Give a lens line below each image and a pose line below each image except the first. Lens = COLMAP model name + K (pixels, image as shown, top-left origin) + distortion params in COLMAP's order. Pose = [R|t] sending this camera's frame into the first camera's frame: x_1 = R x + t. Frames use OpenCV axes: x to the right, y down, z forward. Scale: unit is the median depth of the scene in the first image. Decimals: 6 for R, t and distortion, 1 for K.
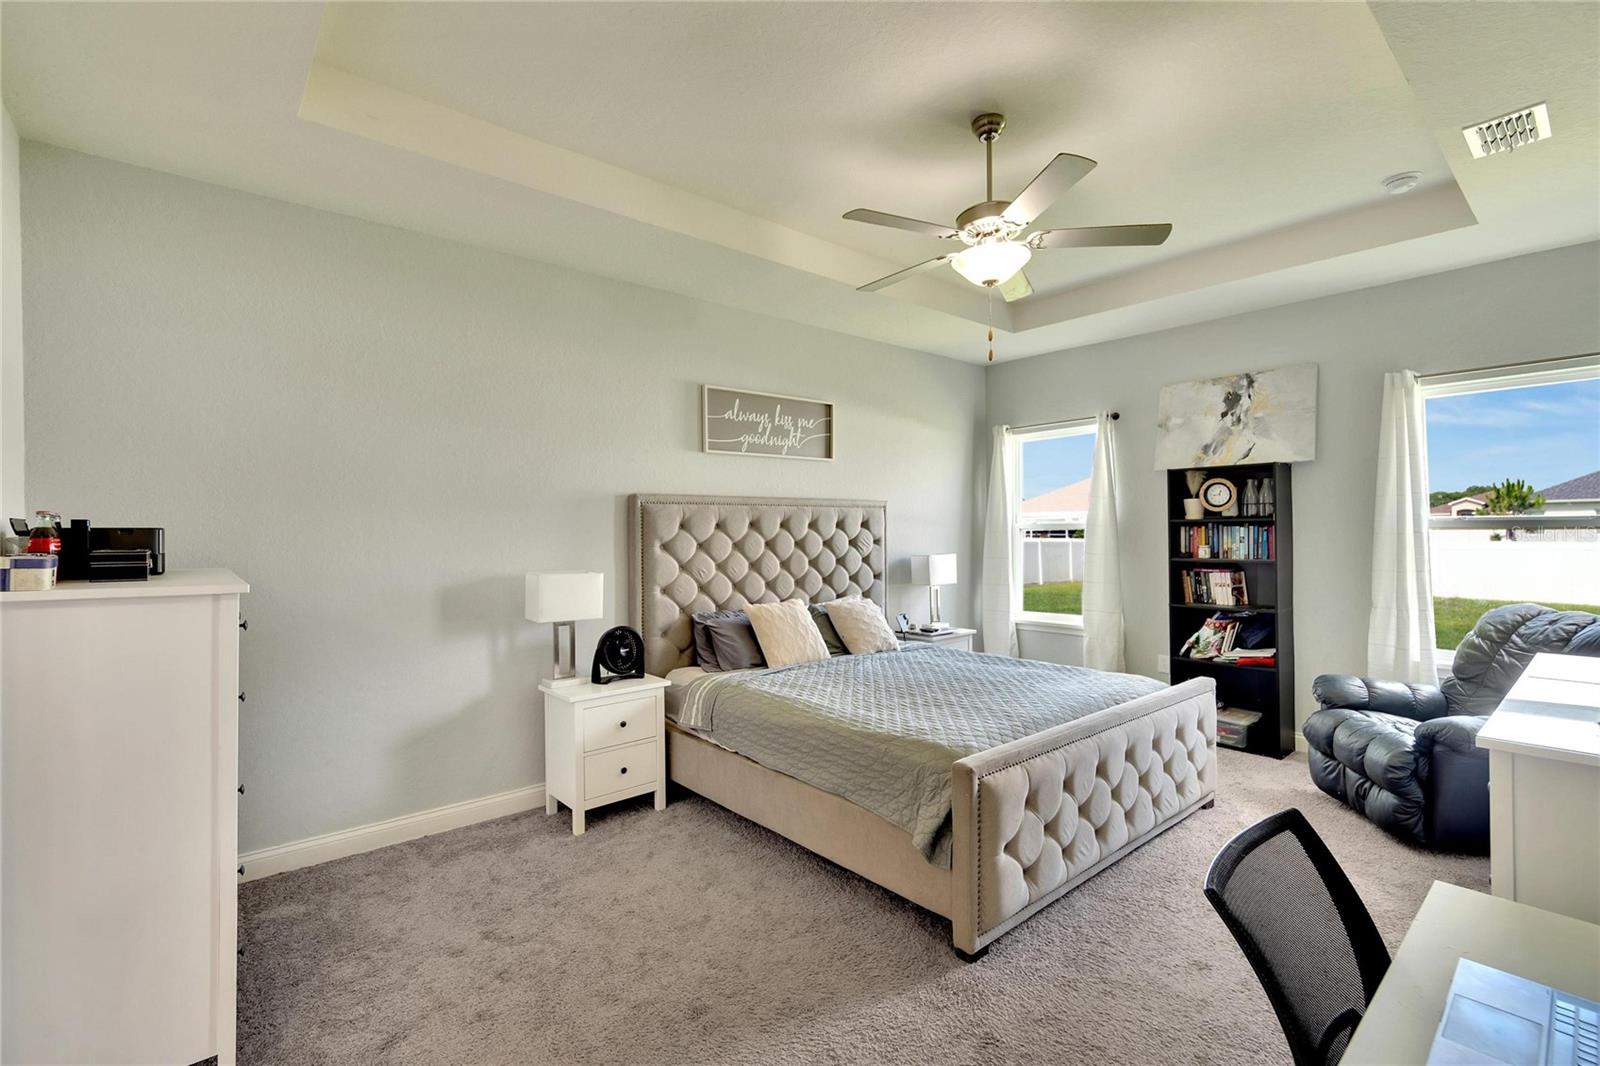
lens RADIAL K [[712.8, 0, 777.7], [0, 712.8, 531.5], [0, 0, 1]] dist [-0.000988, -0.000636]
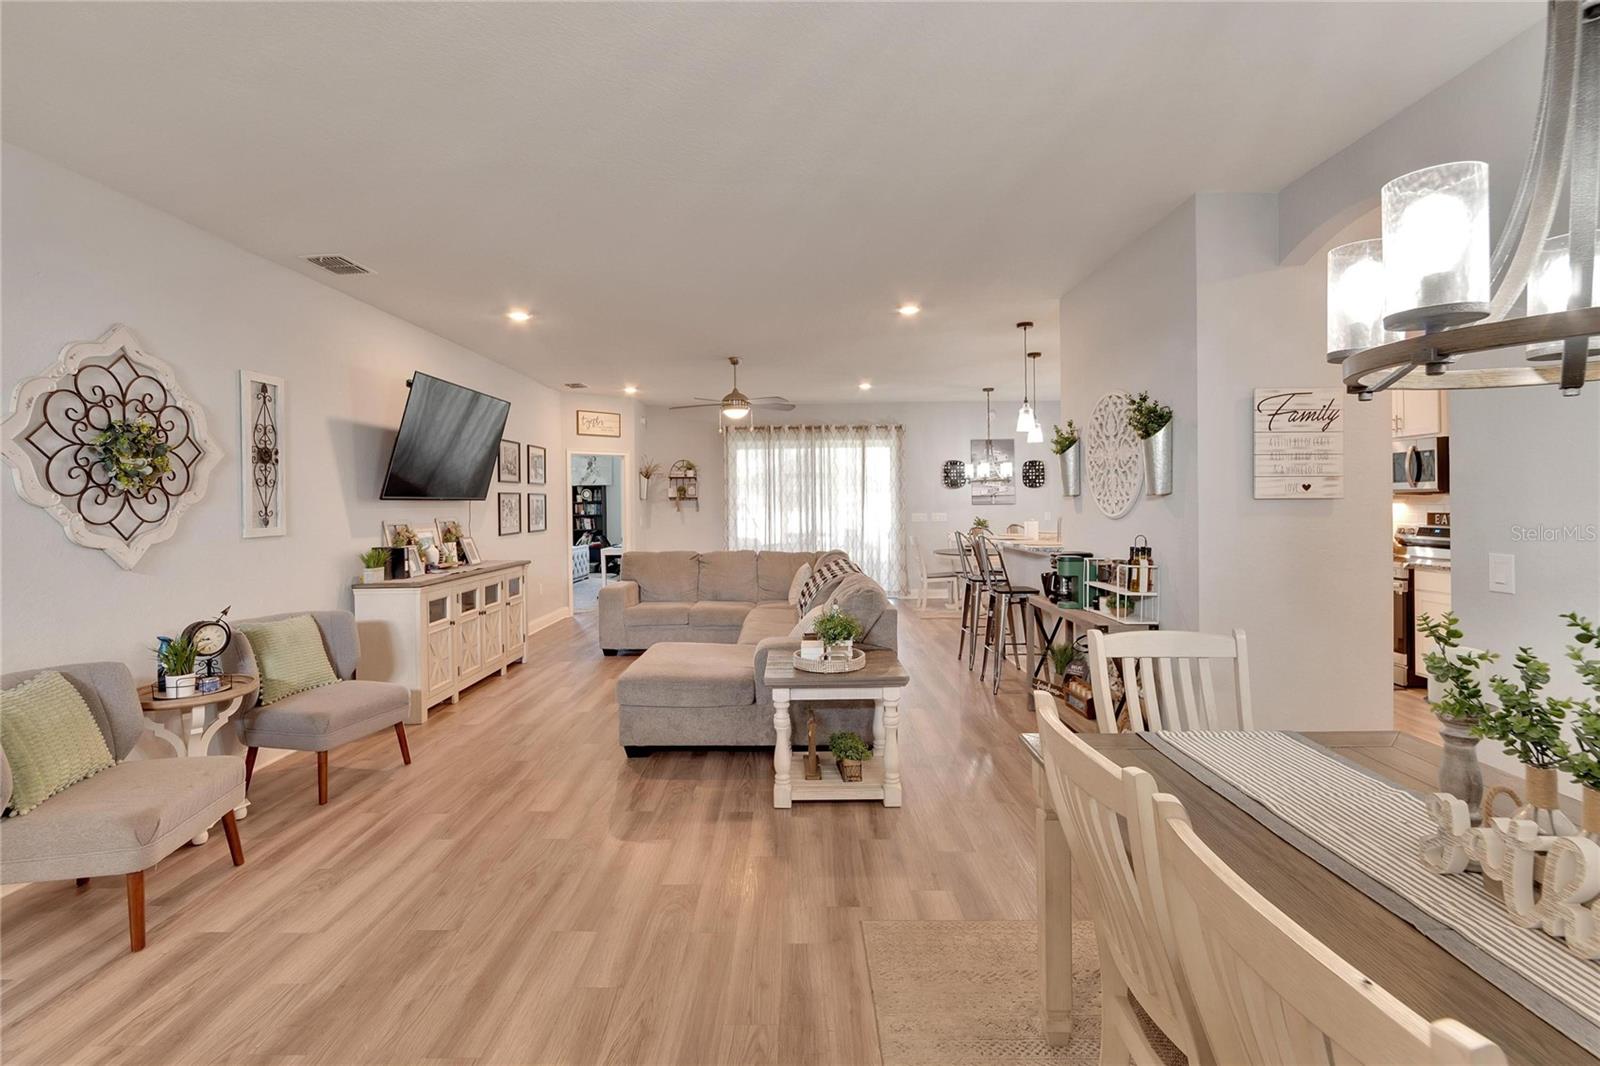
lens RADIAL K [[720.9, 0, 774.5], [0, 720.9, 500.4], [0, 0, 1]] dist [-0.010906, -0.000261]
pose [[0.661634, 0.002630, 0.749822, -1.226752], [0.007547, 0.999920, -0.010166, 0.014447], [-0.749789, 0.012385, 0.661561, -1.740606]]
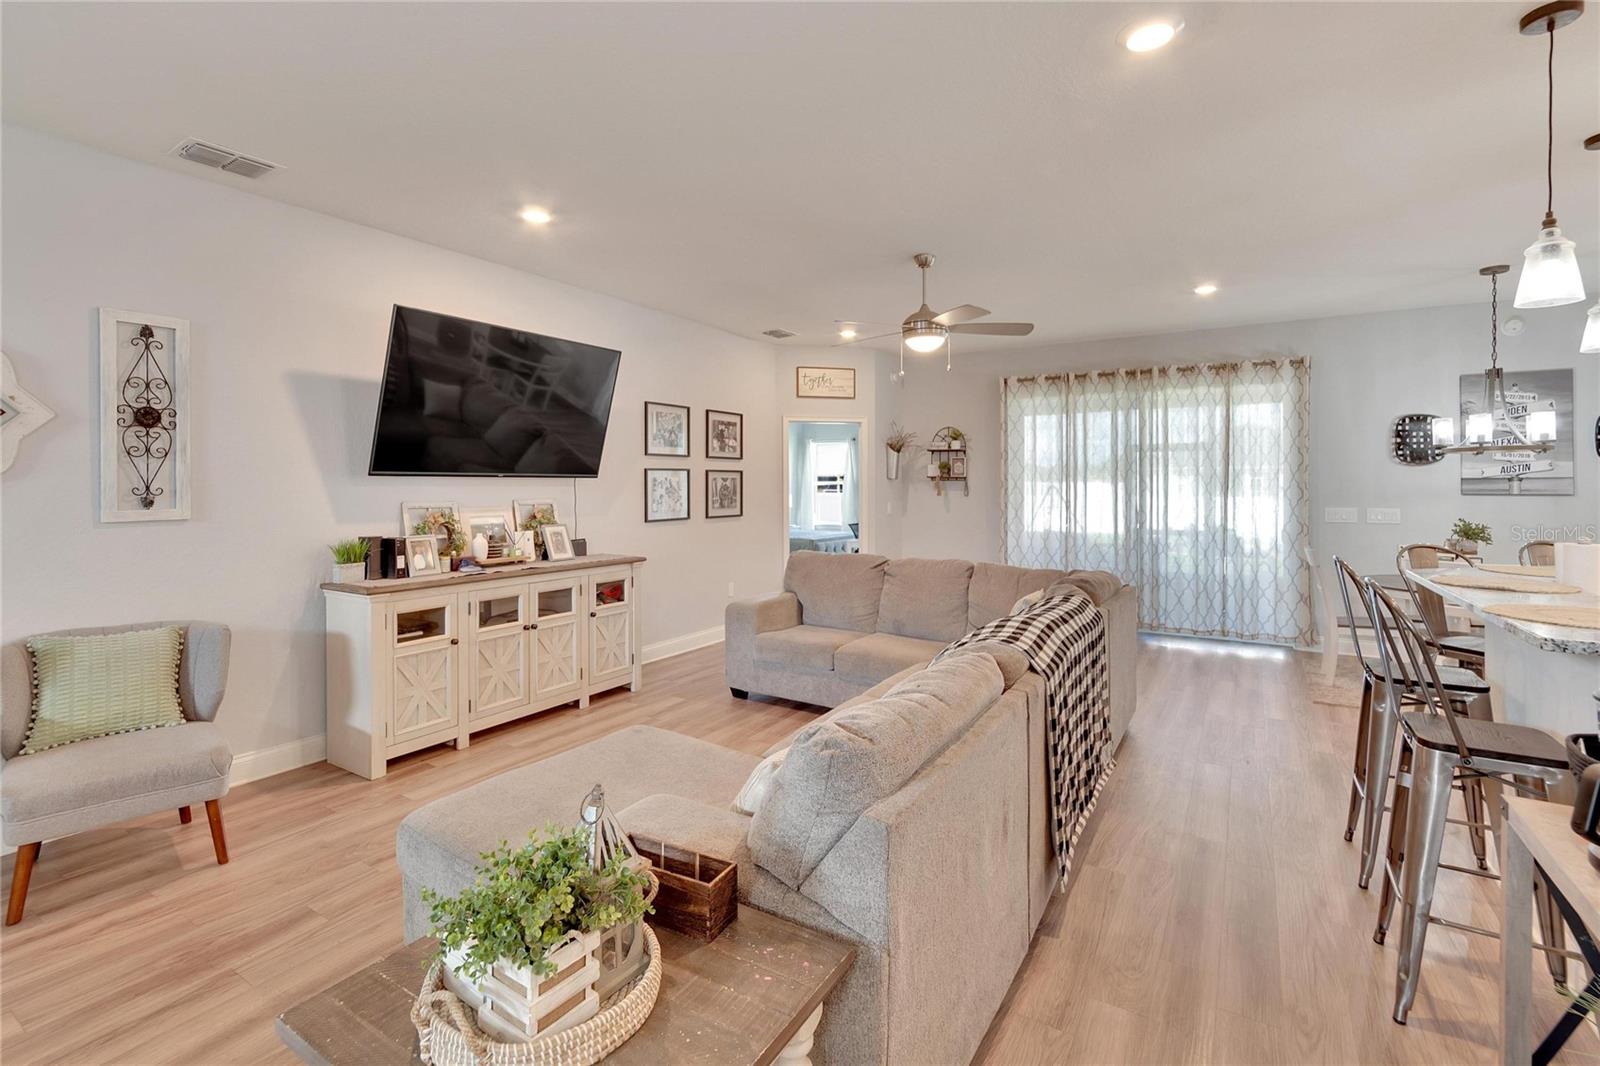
lens RADIAL K [[720.9, 0, 774.4], [0, 720.9, 474.6], [0, 0, 1]] dist [-0.010906, -0.000261]
pose [[0.955030, 0.013579, 0.296197, -0.621301], [-0.009164, 0.999825, -0.016288, 0.006593], [-0.296367, 0.012841, 0.954988, -1.533074]]
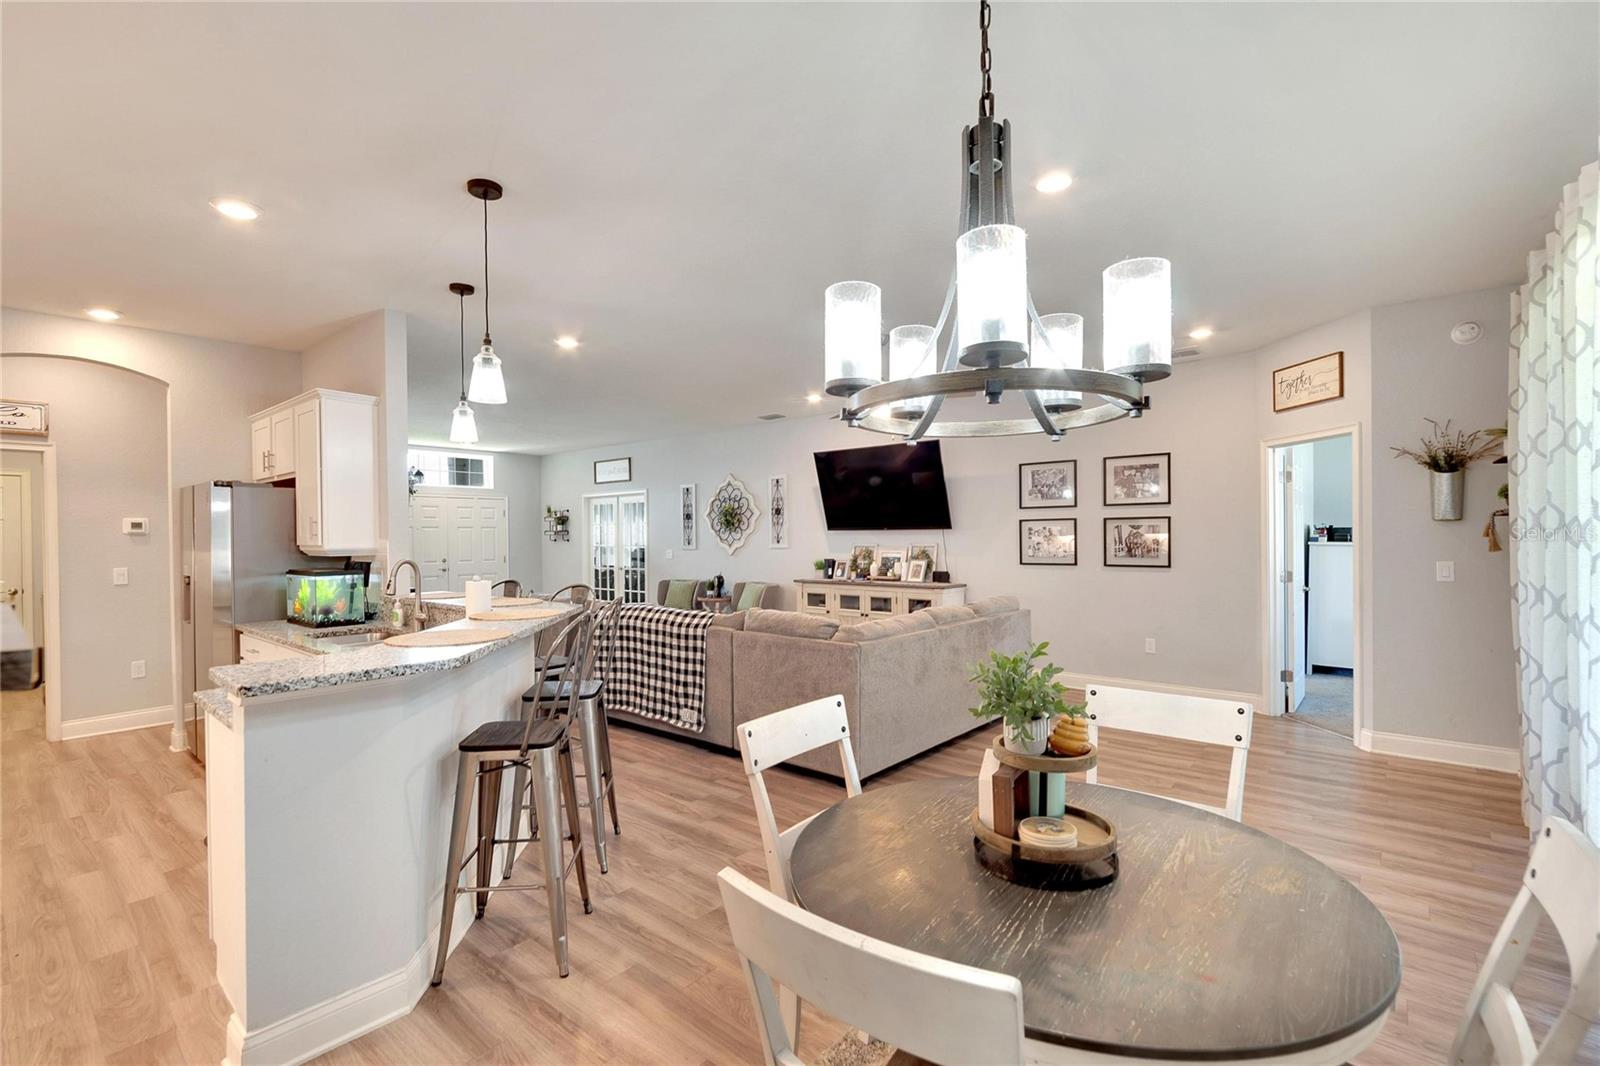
lens RADIAL K [[720.9, 0, 806.4], [0, 720.9, 541.4], [0, 0, 1]] dist [-0.010906, -0.000261]
pose [[0.188866, 0.016838, -0.981858, 0.909145], [0.005836, 0.999816, 0.018268, -0.007231], [0.981985, -0.009180, 0.188733, -1.001936]]
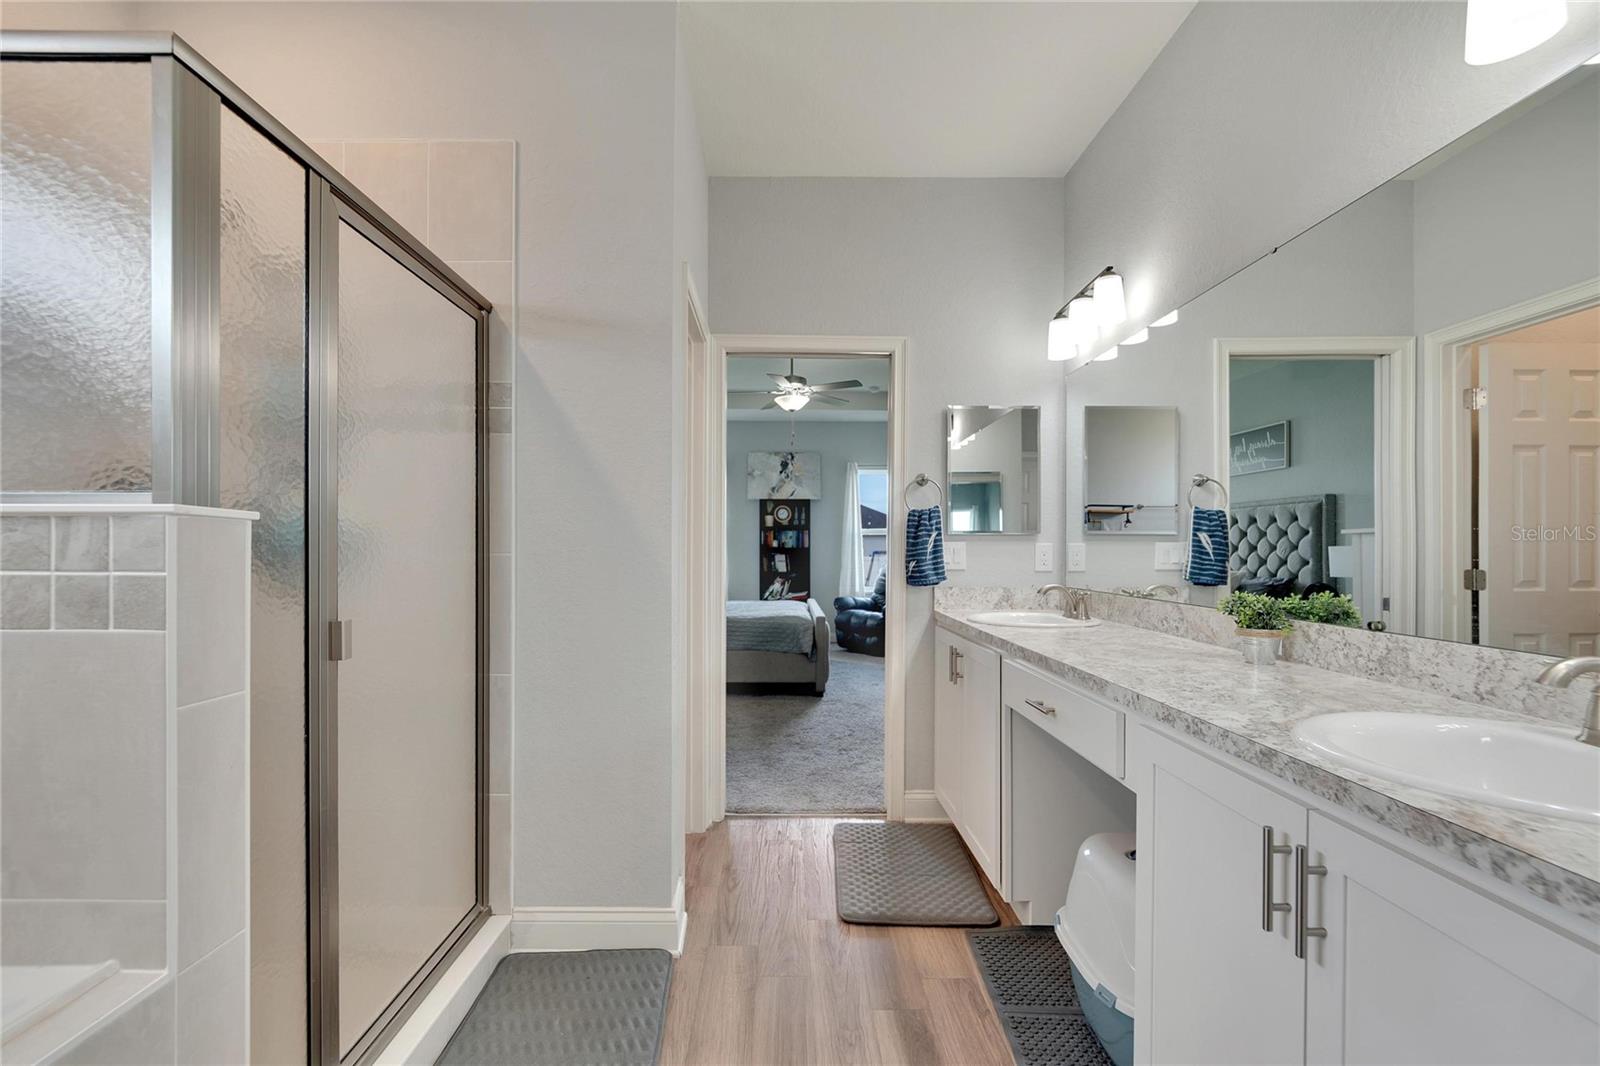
lens RADIAL K [[712.8, 0, 779.0], [0, 712.8, 550.1], [0, 0, 1]] dist [-0.000988, -0.000636]
pose [[0.644842, 0.009646, 0.764255, -0.848818], [-0.006266, 0.999953, -0.007334, 0.059802], [-0.764290, -0.000060, 0.644872, -0.233518]]
